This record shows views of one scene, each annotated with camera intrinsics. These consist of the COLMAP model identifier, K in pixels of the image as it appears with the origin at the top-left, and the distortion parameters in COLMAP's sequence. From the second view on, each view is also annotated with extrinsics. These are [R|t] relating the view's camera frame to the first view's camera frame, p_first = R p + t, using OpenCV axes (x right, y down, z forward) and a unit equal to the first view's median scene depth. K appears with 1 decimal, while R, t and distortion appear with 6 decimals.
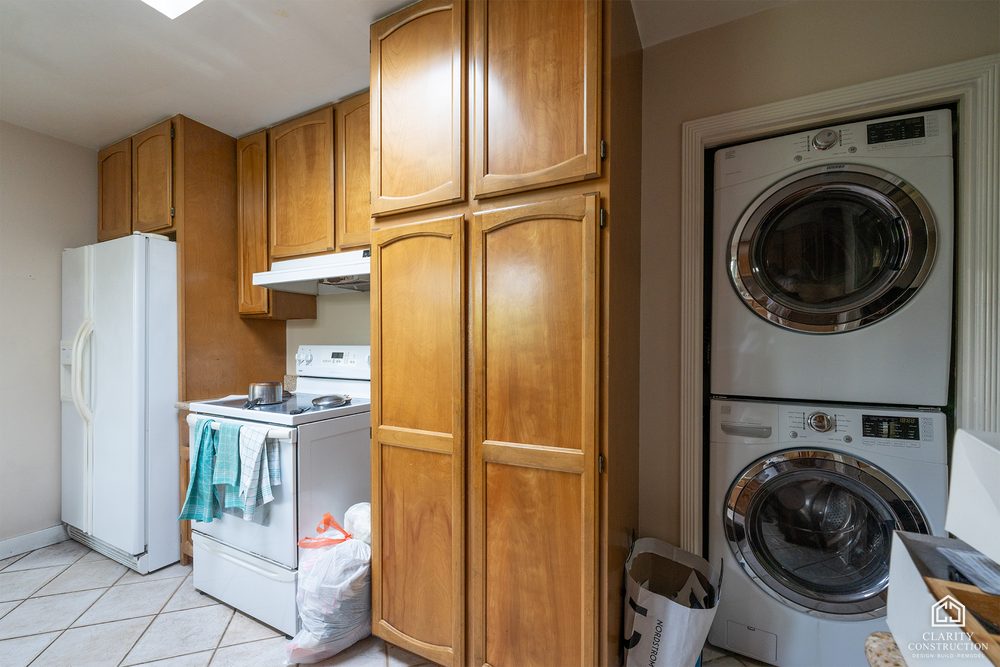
lens RADIAL K [[413.6, 0, 500.6], [0, 413.6, 347.0], [0, 0, 1]] dist [-0.000285, 0.000007]
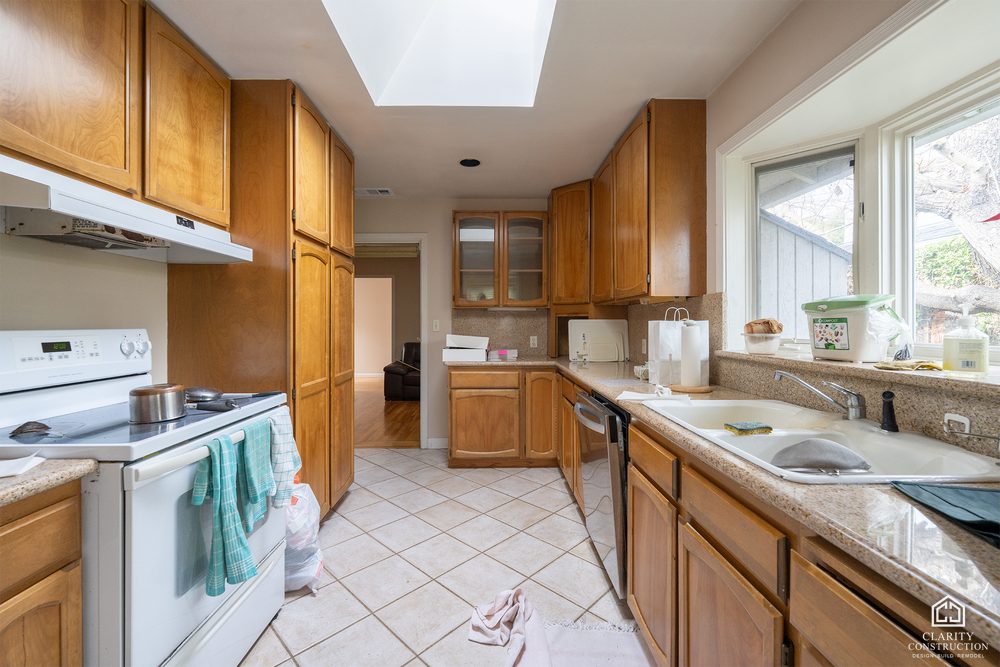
lens RADIAL K [[404.7, 0, 501.0], [0, 404.7, 321.6], [0, 0, 1]] dist [-0.003152, -0.000113]
pose [[-0.485646, 0.001500, 0.874154, -1.279187], [0.004204, 0.999991, 0.000620, -0.014508], [-0.874145, 0.003976, -0.485648, 0.770578]]
